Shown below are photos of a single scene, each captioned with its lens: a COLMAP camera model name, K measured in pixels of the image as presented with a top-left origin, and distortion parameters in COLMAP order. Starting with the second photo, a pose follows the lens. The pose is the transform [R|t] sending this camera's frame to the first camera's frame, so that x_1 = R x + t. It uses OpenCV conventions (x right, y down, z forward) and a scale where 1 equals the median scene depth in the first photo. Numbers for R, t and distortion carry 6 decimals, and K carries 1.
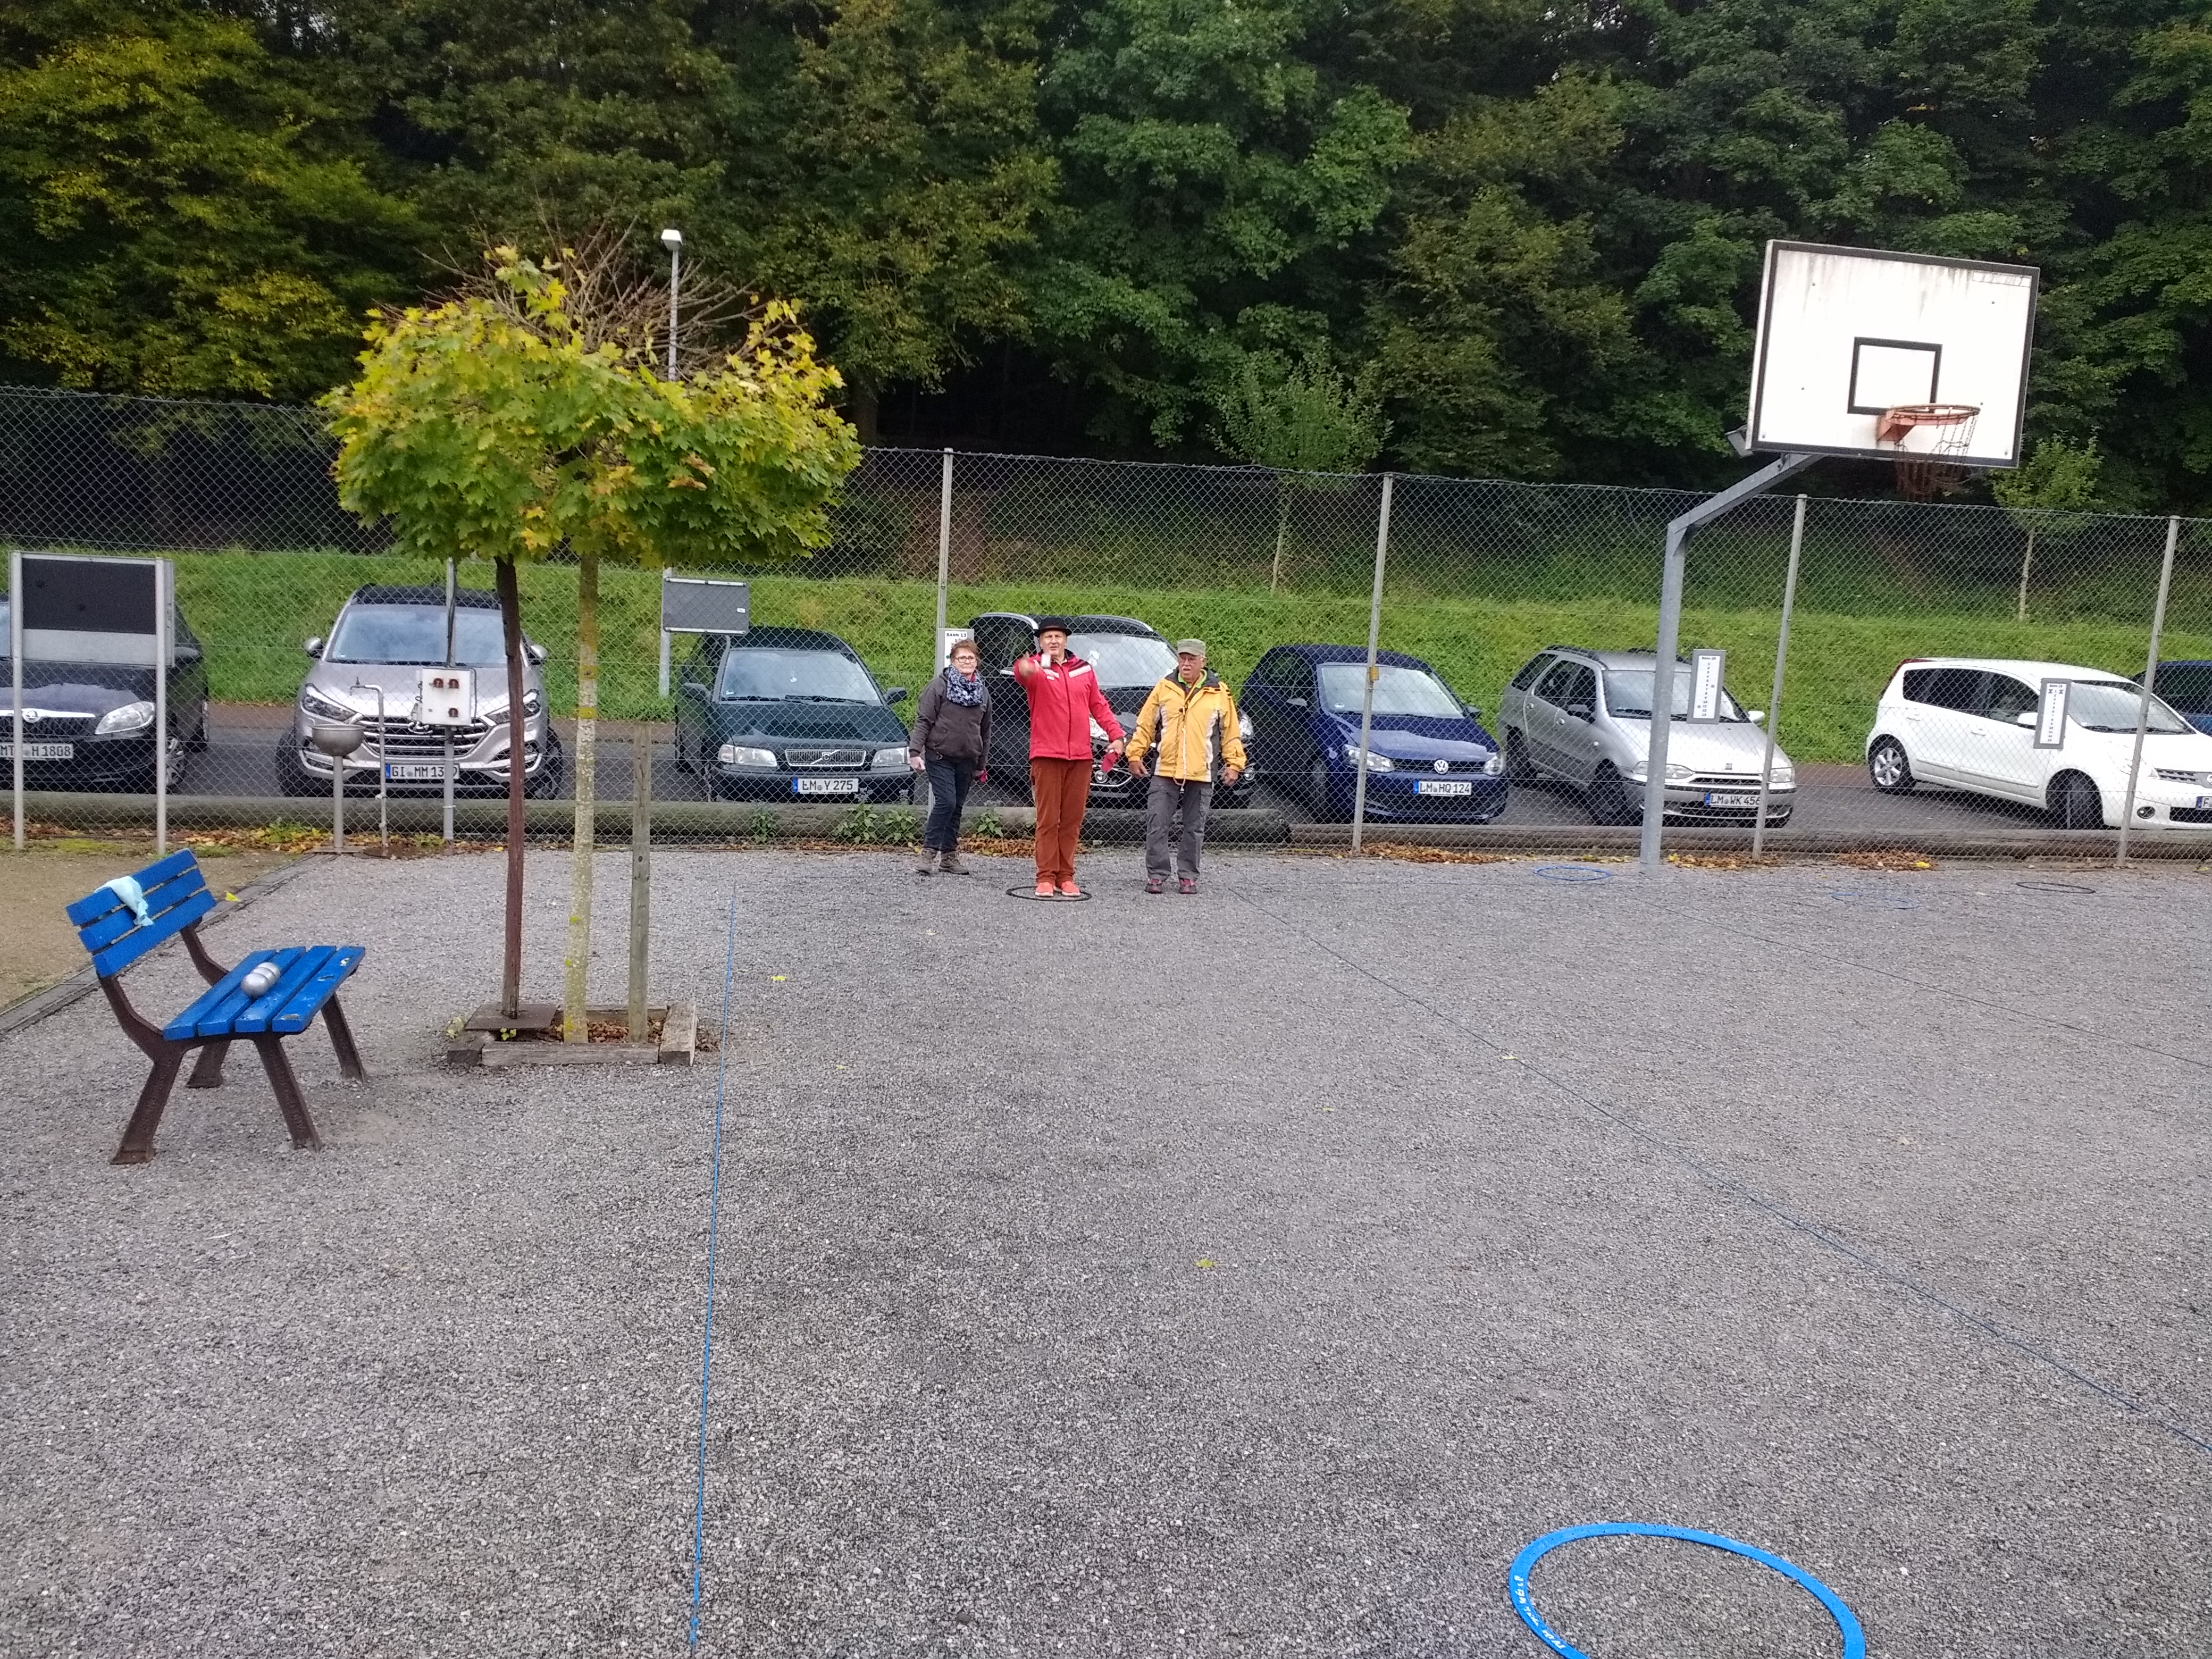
lens RADIAL K [[1766.3, 0, 1048.1], [0, 1766.3, 839.0], [0, 0, 1]] dist [0.124827, -0.175187]
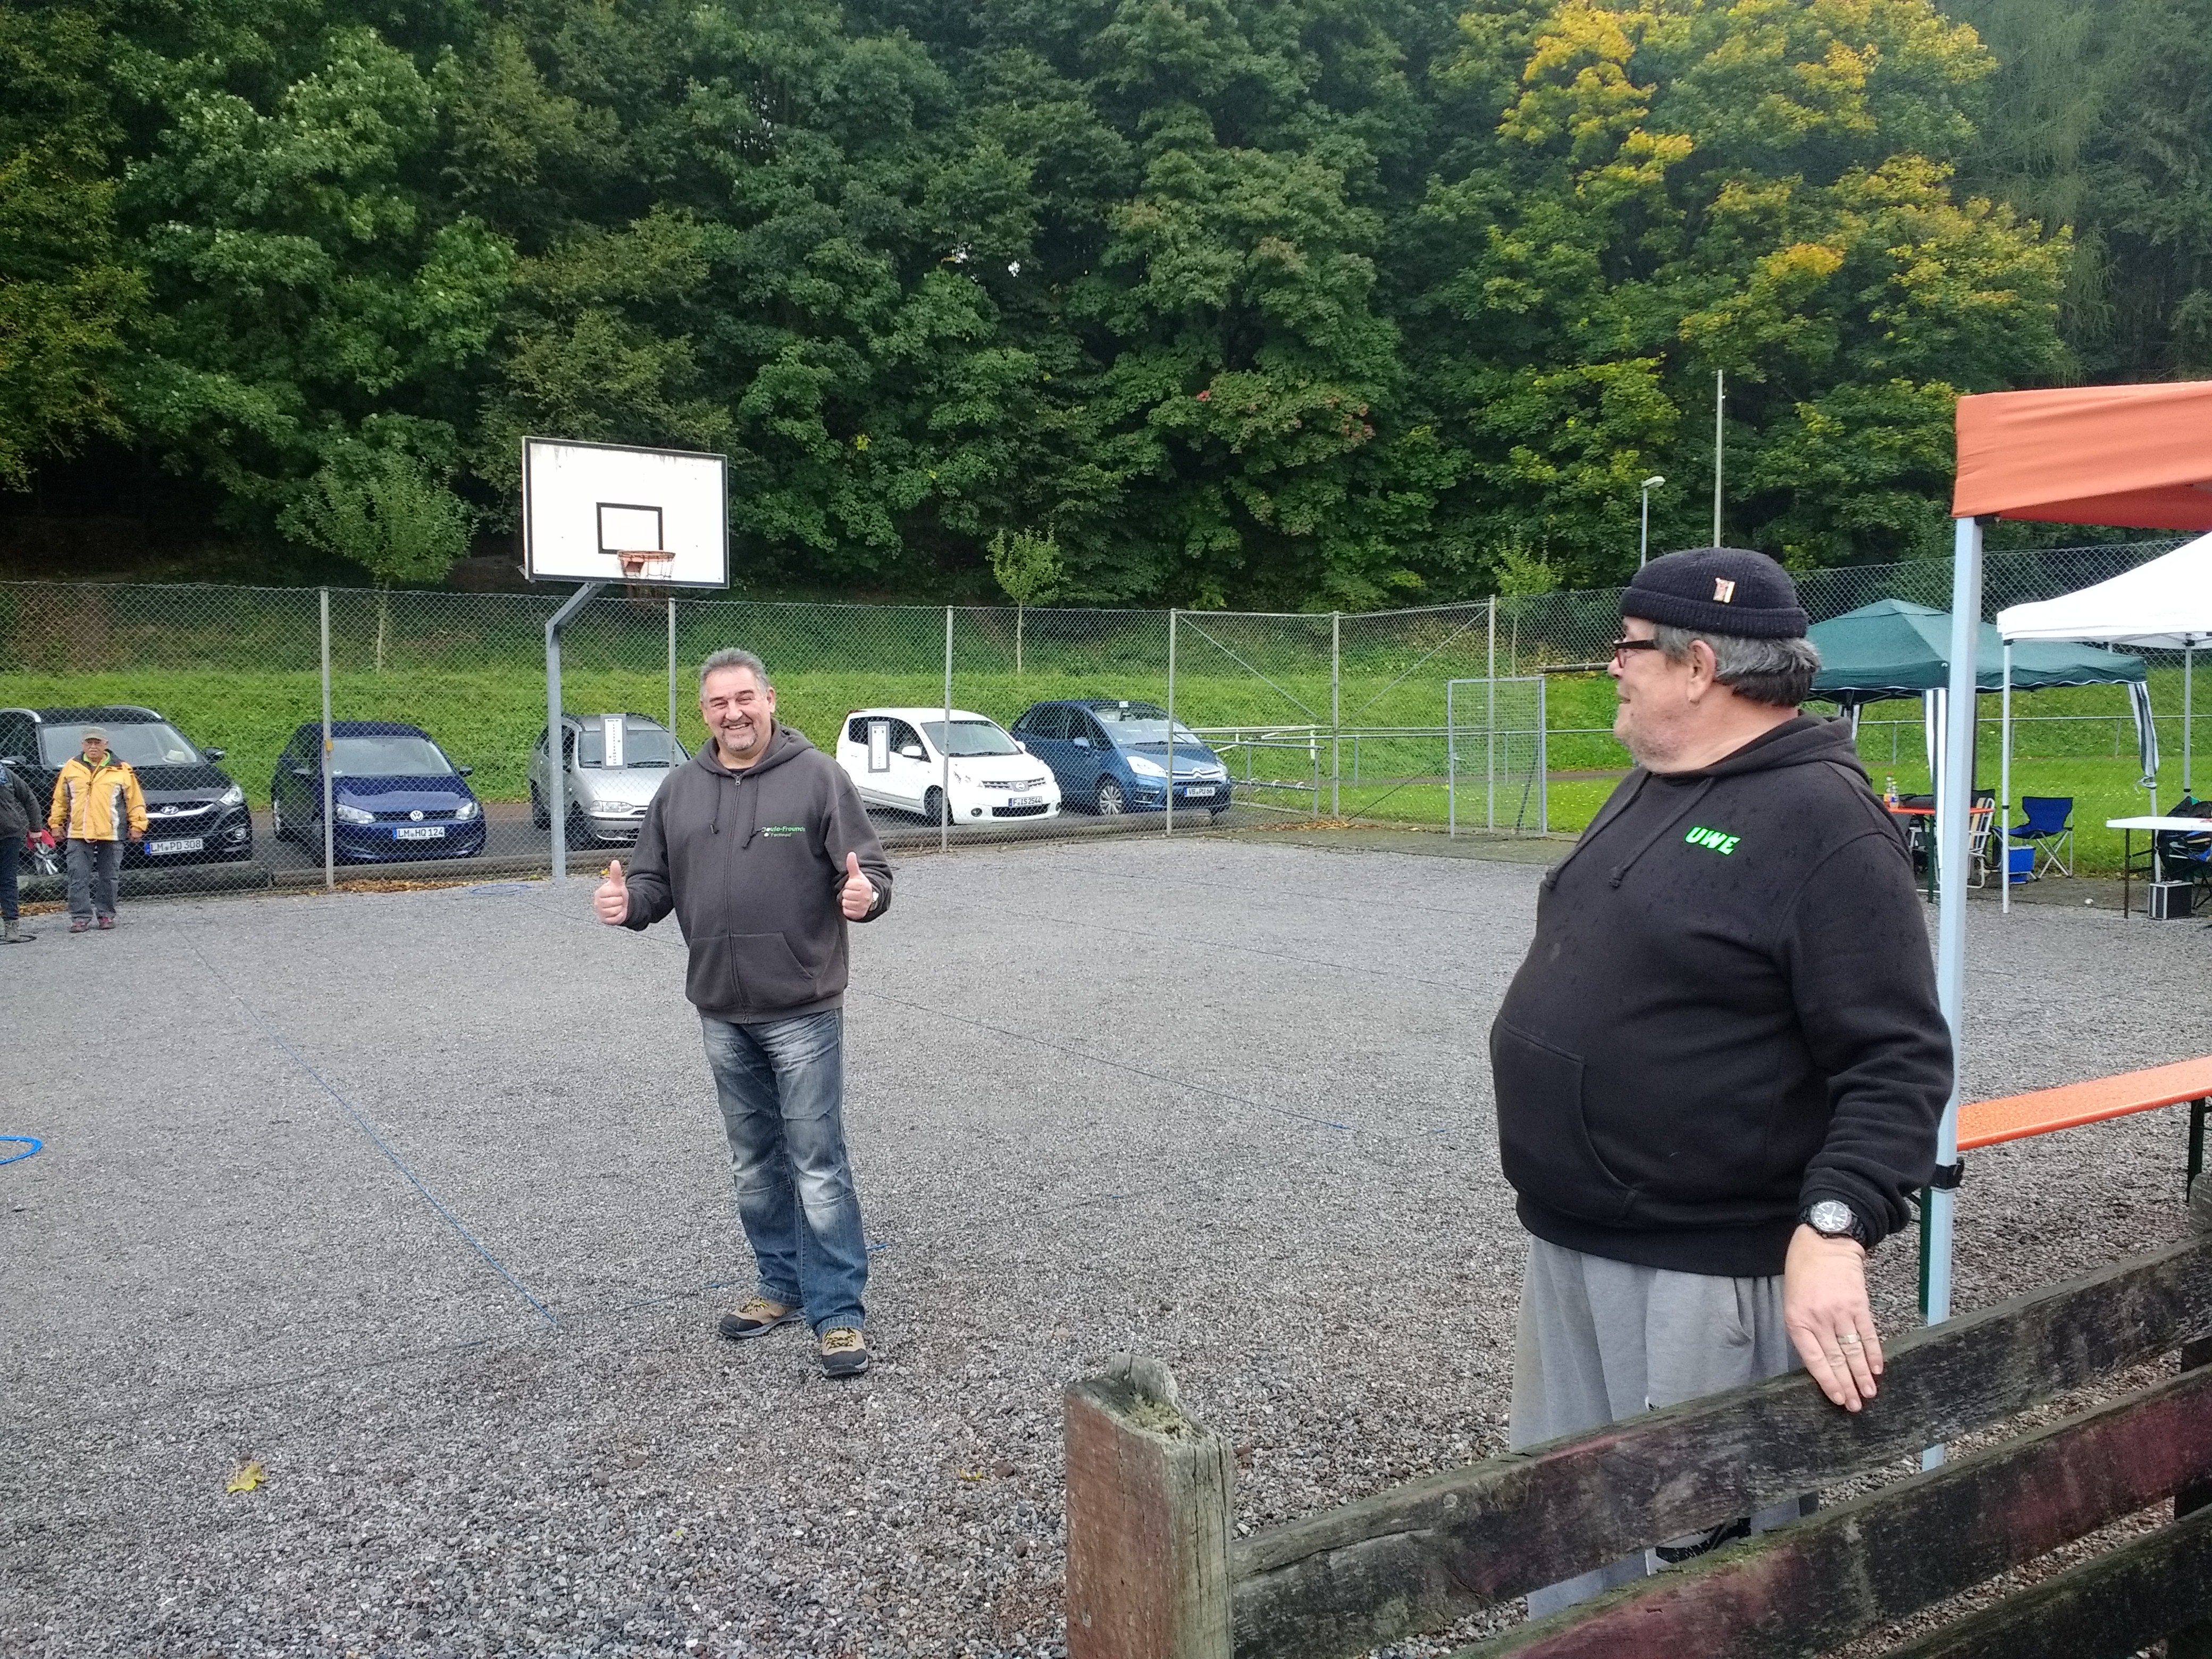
lens RADIAL K [[1734.5, 0, 1088.2], [0, 1734.5, 829.2], [0, 0, 1]] dist [0.103424, -0.143735]
pose [[0.915145, -0.078515, 0.395404, 0.093137], [0.093034, 0.995507, -0.017647, 0.019381], [-0.392242, 0.052936, 0.918338, -0.180703]]
